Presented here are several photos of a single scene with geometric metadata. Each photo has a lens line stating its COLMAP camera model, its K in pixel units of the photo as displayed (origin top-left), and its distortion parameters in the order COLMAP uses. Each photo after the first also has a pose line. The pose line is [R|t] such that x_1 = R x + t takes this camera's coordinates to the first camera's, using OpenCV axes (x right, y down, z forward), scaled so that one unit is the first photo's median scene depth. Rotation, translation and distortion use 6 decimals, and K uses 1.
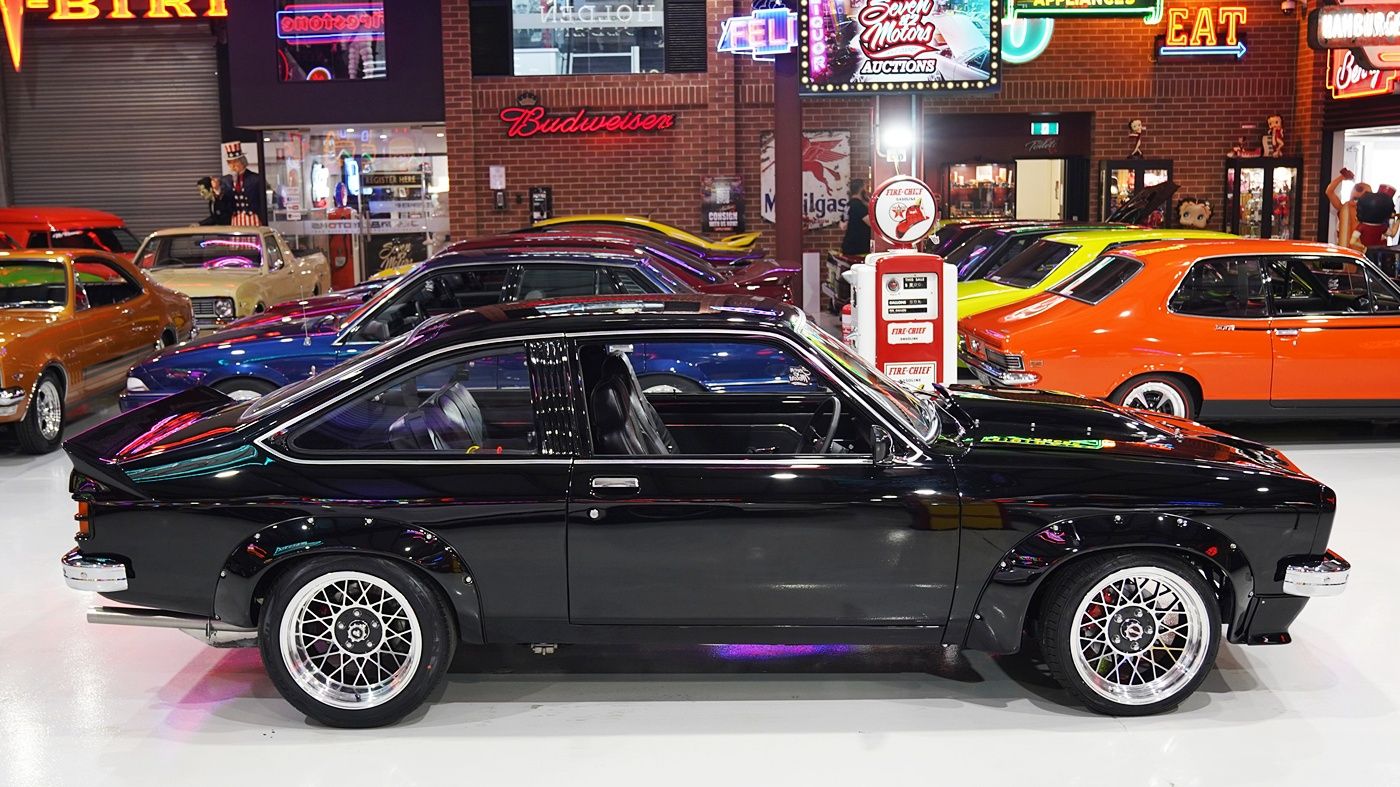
lens RADIAL K [[1508.2, 0, 696.0], [0, 1508.2, 435.6], [0, 0, 1]] dist [-0.064281, 0.044563]
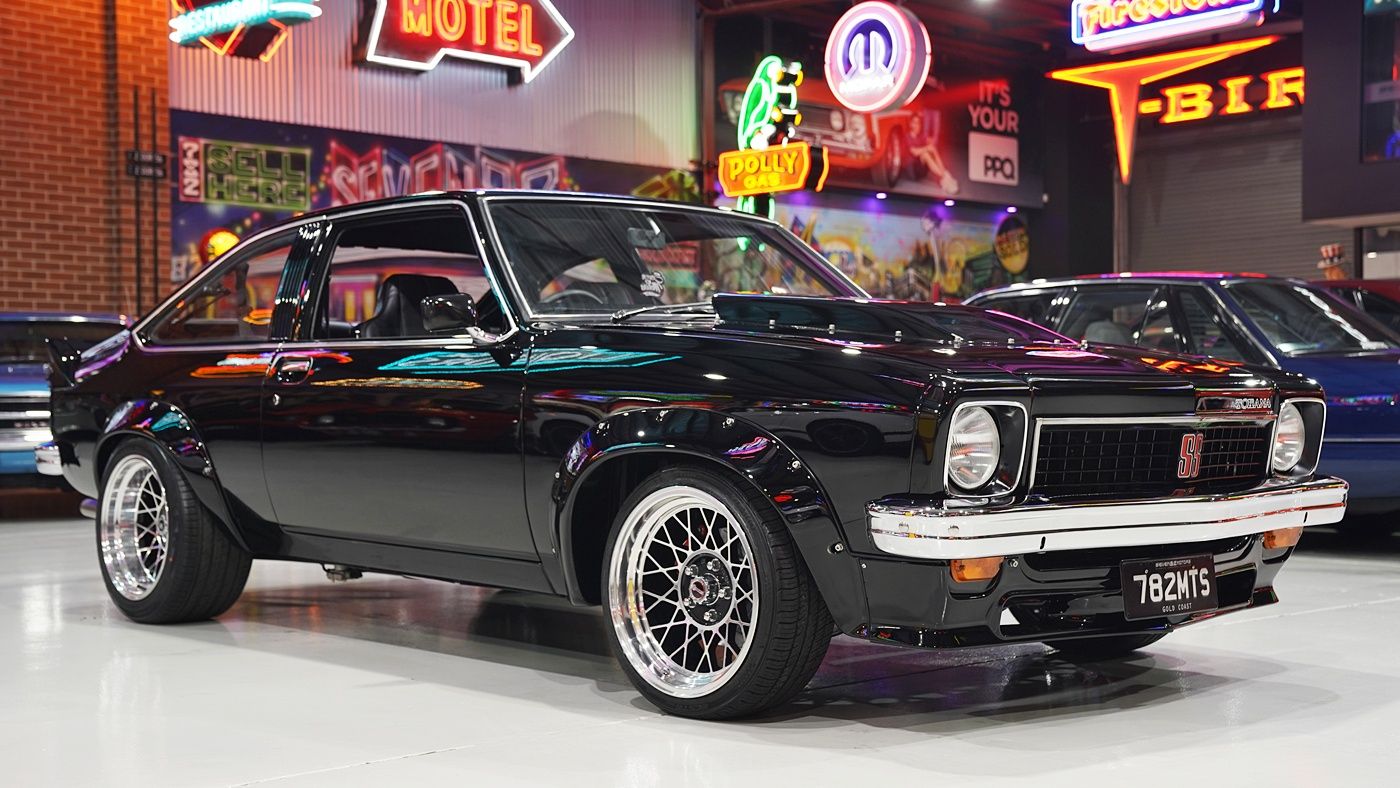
lens RADIAL K [[1820.0, 0, 700.0], [0, 1820.0, 394.0], [0, 0, 1]] dist [0.009146, 0.705127]
pose [[0.671459, 0.003209, -0.741034, 0.497385], [-0.119153, 0.987447, -0.103690, 0.070857], [0.731399, 0.157920, 0.663413, 0.242094]]
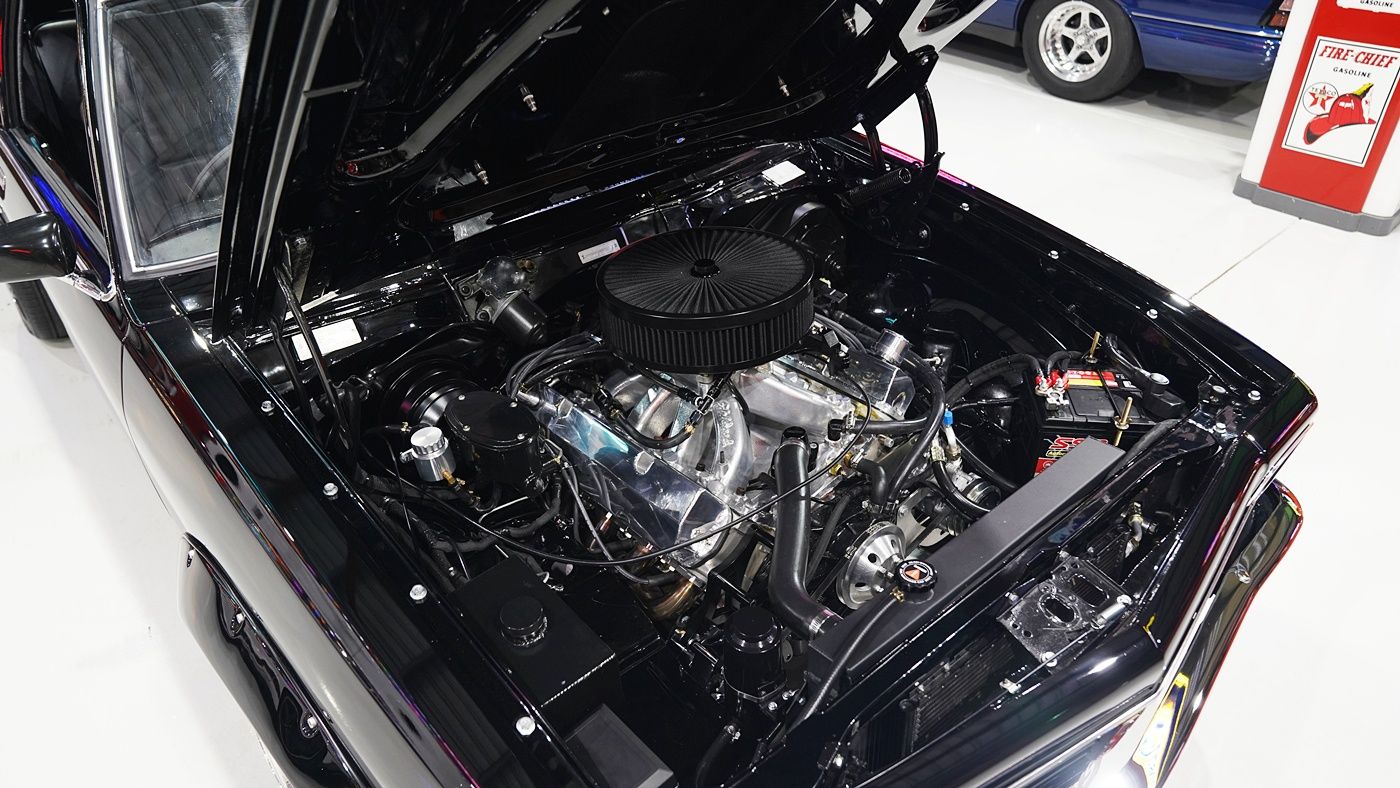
lens RADIAL K [[972.9, 0, 700.0], [0, 972.9, 394.0], [0, 0, 1]] dist [-0.141409, 0.101636]
pose [[0.645116, 0.443054, -0.622518, 0.268452], [-0.123261, 0.864397, 0.487467, -0.076054], [0.754077, -0.237740, 0.612248, 0.512824]]
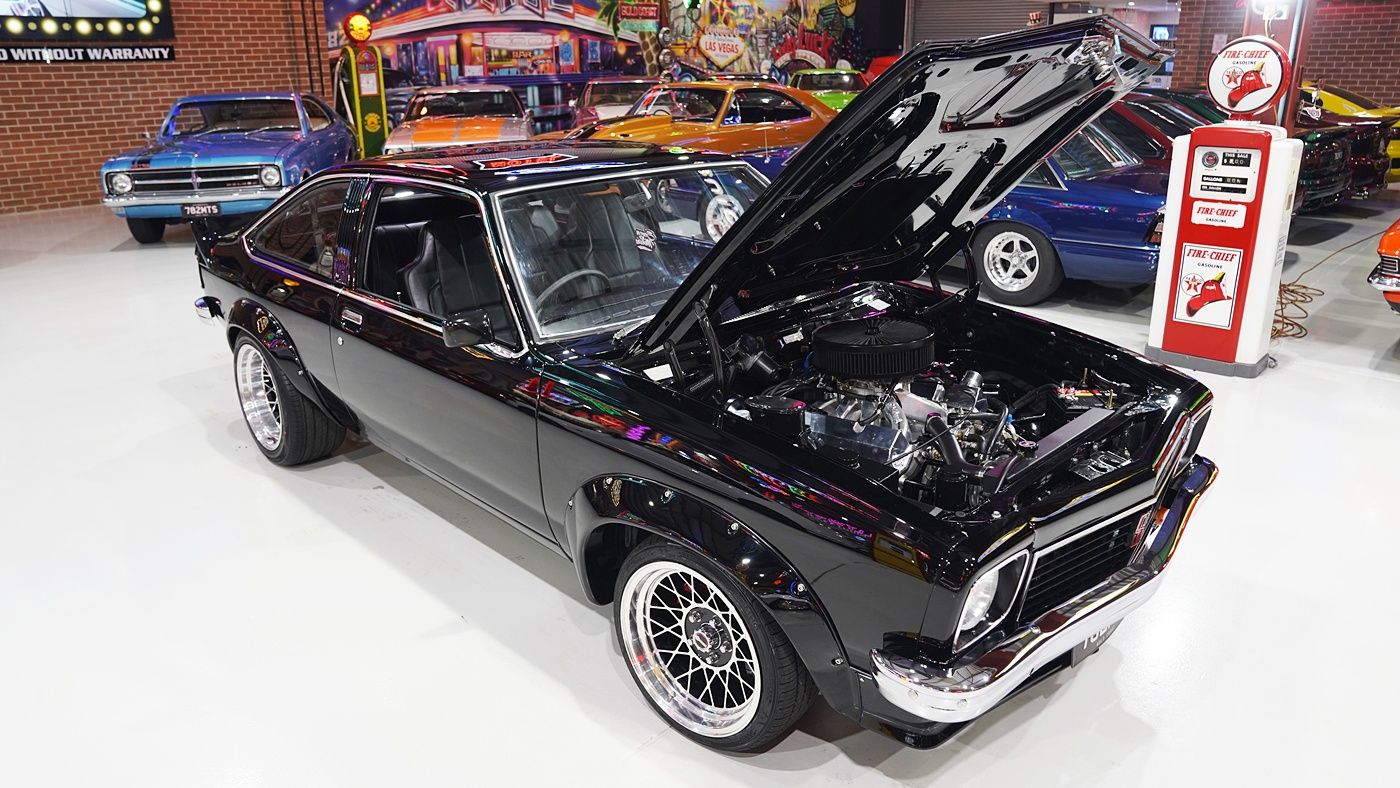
lens RADIAL K [[972.9, 0, 700.0], [0, 972.9, 394.0], [0, 0, 1]] dist [-0.141409, 0.101636]
pose [[0.704055, 0.244894, -0.666583, 0.323779], [-0.116919, 0.965822, 0.231340, -0.057165], [0.700454, -0.084940, 0.708625, 0.364790]]
